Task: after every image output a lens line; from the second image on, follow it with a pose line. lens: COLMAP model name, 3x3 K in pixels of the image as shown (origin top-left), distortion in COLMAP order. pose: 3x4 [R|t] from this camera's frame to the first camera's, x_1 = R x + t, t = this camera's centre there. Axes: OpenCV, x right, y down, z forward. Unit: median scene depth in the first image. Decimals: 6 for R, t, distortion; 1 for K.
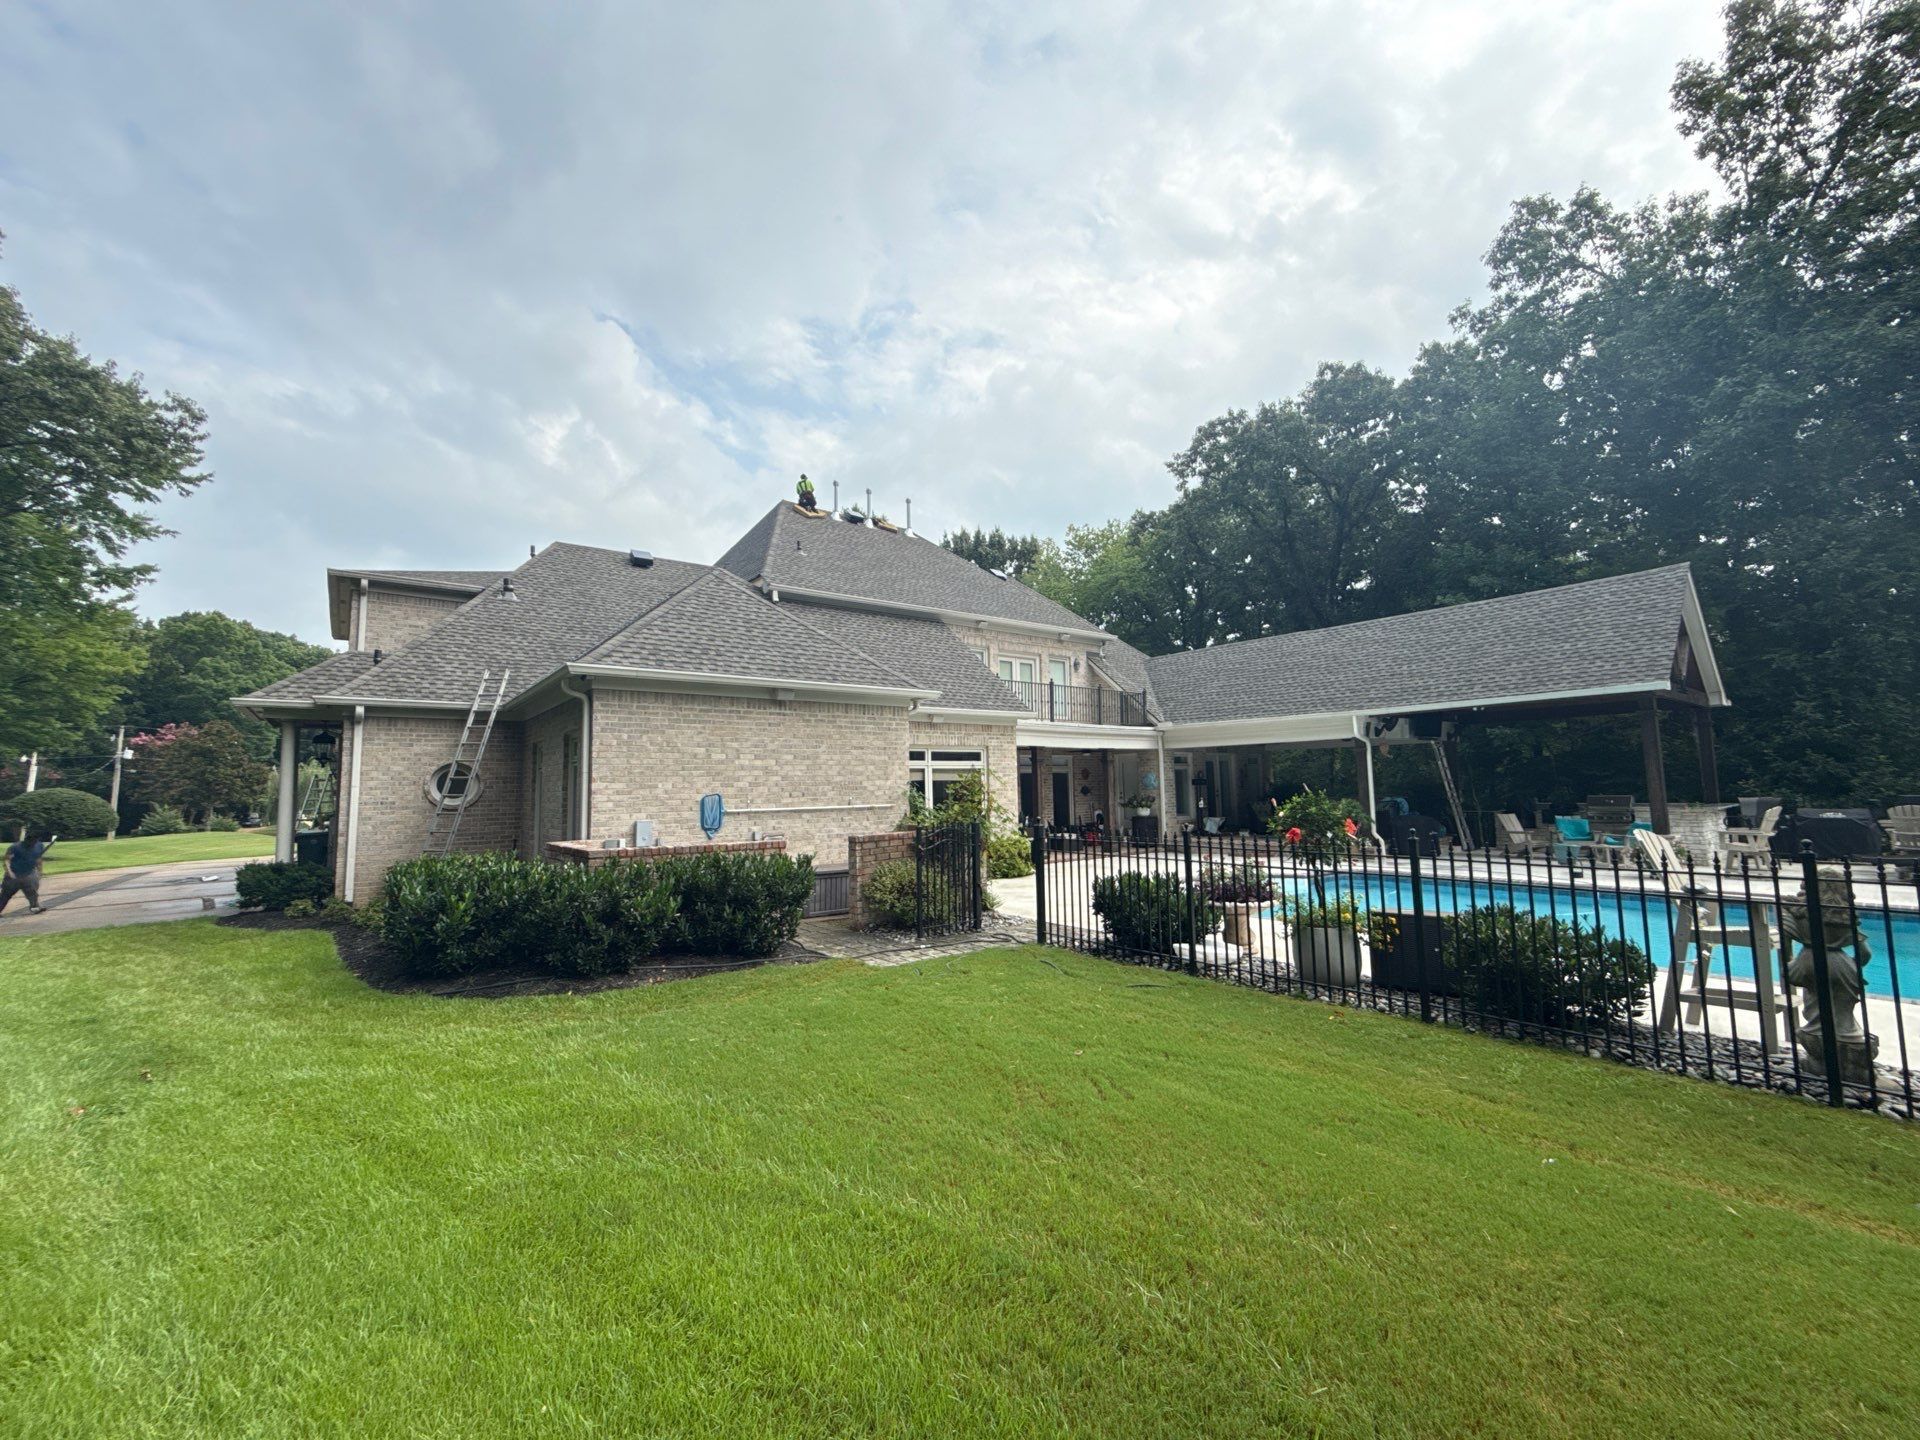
lens RADIAL K [[776.9, 0, 956.4], [0, 776.9, 713.5], [0, 0, 1]] dist [0.000345, -0.000513]
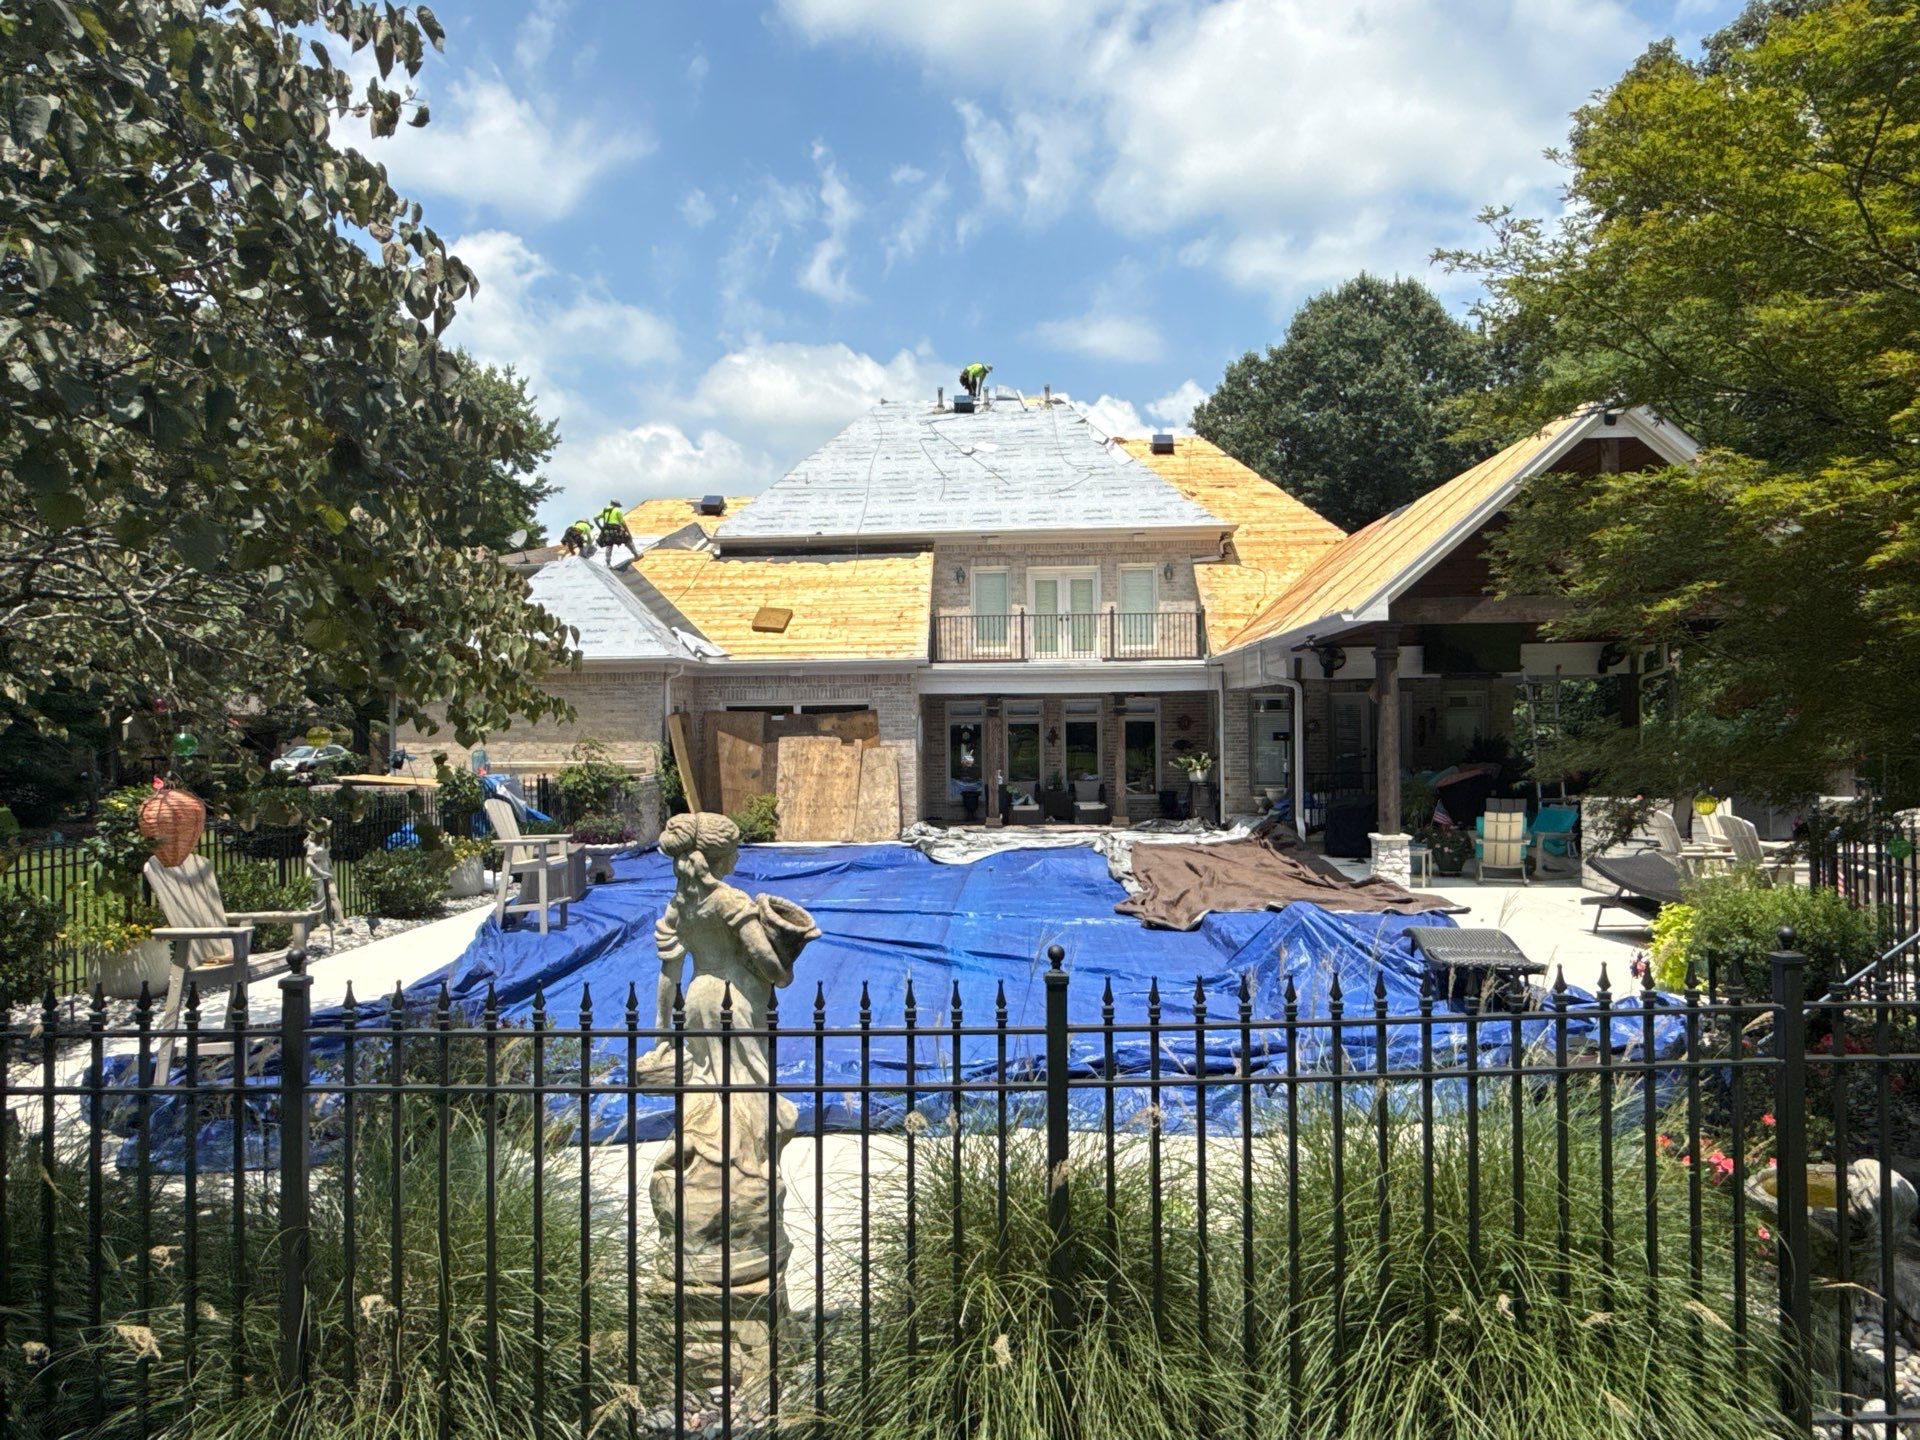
lens RADIAL K [[1266.2, 0, 960.0], [0, 1266.2, 720.0], [0, 0, 1]] dist [0.006017, -0.000050]
pose [[0.753011, 0.005007, -0.657988, 1.036605], [0.060357, 0.995230, 0.076646, -0.037246], [0.655233, -0.097429, 0.749117, -0.034334]]
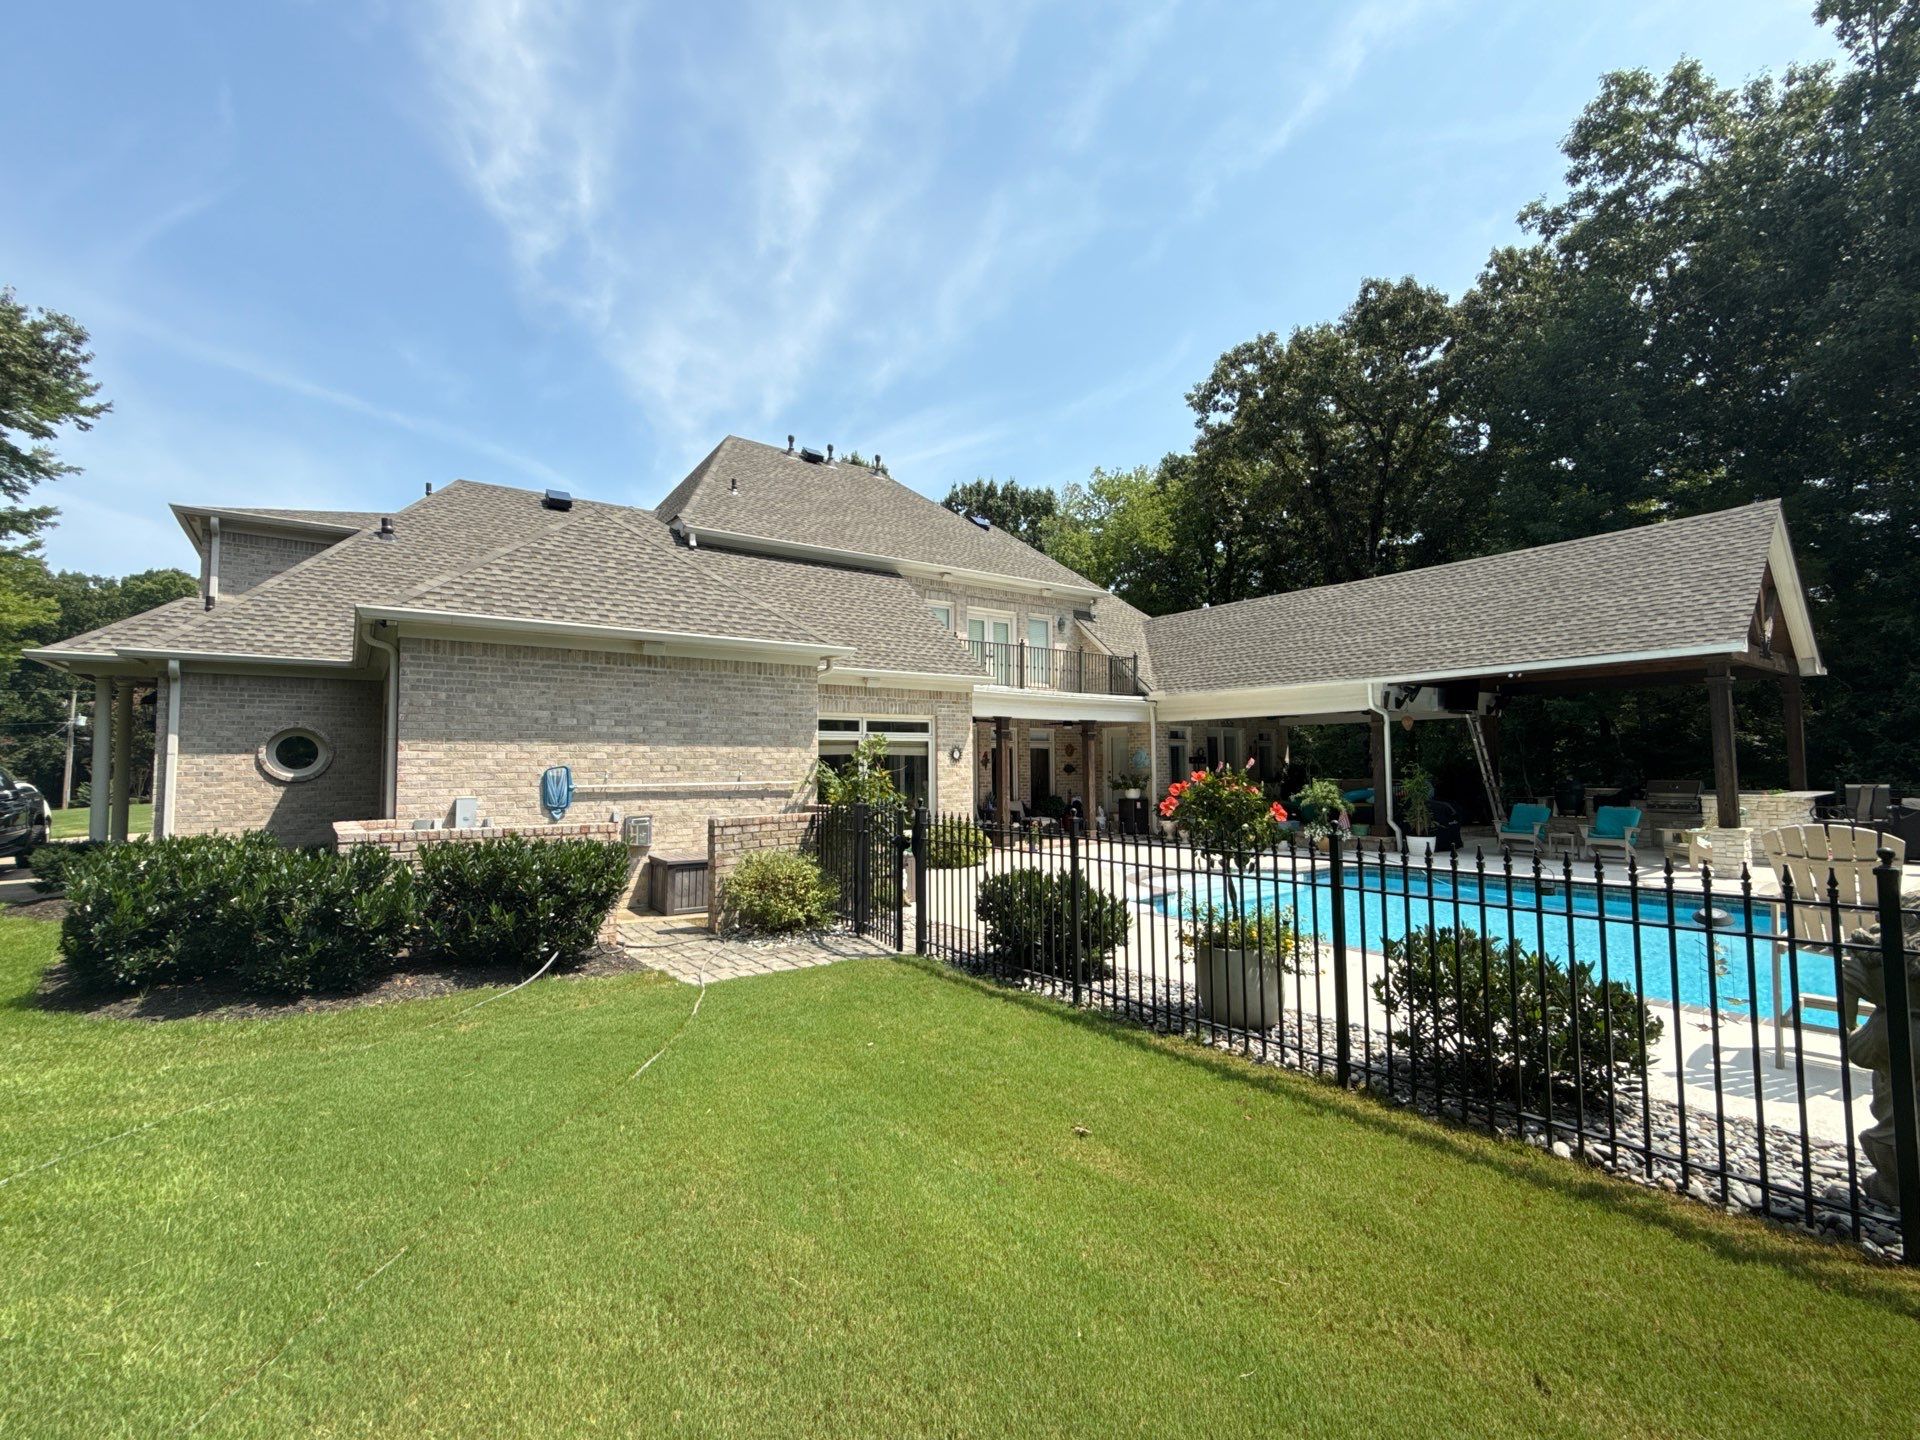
lens RADIAL K [[834.2, 0, 956.9], [0, 834.2, 721.8], [0, 0, 1]] dist [-0.000866, 0.000265]
pose [[0.999575, 0.008710, -0.027818, 0.084847], [-0.007501, 0.999034, 0.043288, 0.008418], [0.028168, -0.043061, 0.998675, 0.072930]]
